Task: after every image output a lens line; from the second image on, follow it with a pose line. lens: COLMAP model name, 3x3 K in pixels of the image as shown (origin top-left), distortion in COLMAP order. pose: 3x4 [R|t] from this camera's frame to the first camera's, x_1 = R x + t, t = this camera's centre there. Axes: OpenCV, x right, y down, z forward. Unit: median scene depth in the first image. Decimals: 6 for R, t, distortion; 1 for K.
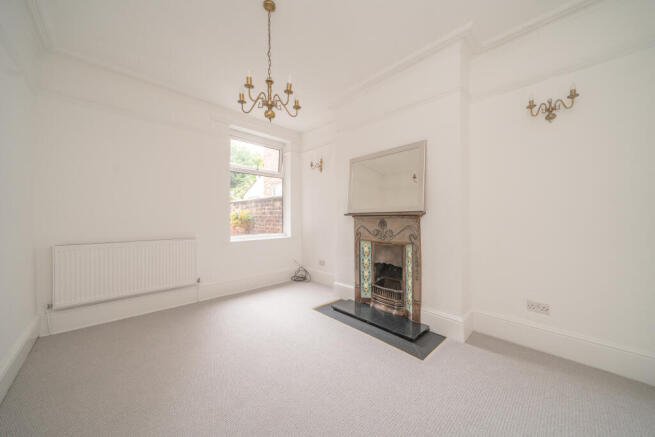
lens RADIAL K [[223.7, 0, 327.5], [0, 223.7, 218.5], [0, 0, 1]] dist [0.000012, -0.000005]
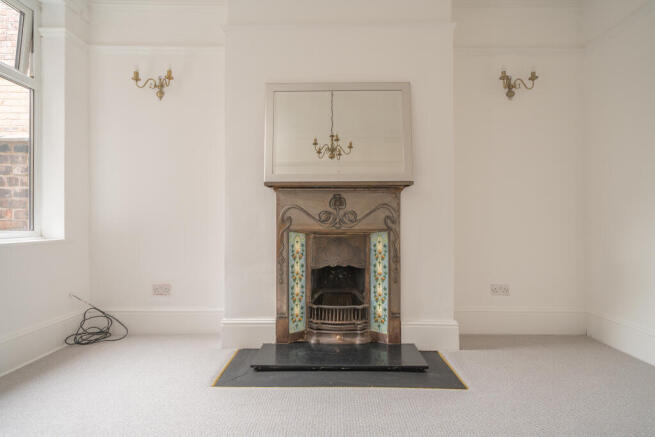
lens RADIAL K [[316.4, 0, 327.5], [0, 316.4, 218.5], [0, 0, 1]] dist [0.001940, 0.001055]
pose [[0.699007, 0.011439, 0.715023, -0.370723], [-0.005025, 0.999926, -0.011085, 0.076205], [-0.715097, 0.004155, 0.699013, 0.395268]]
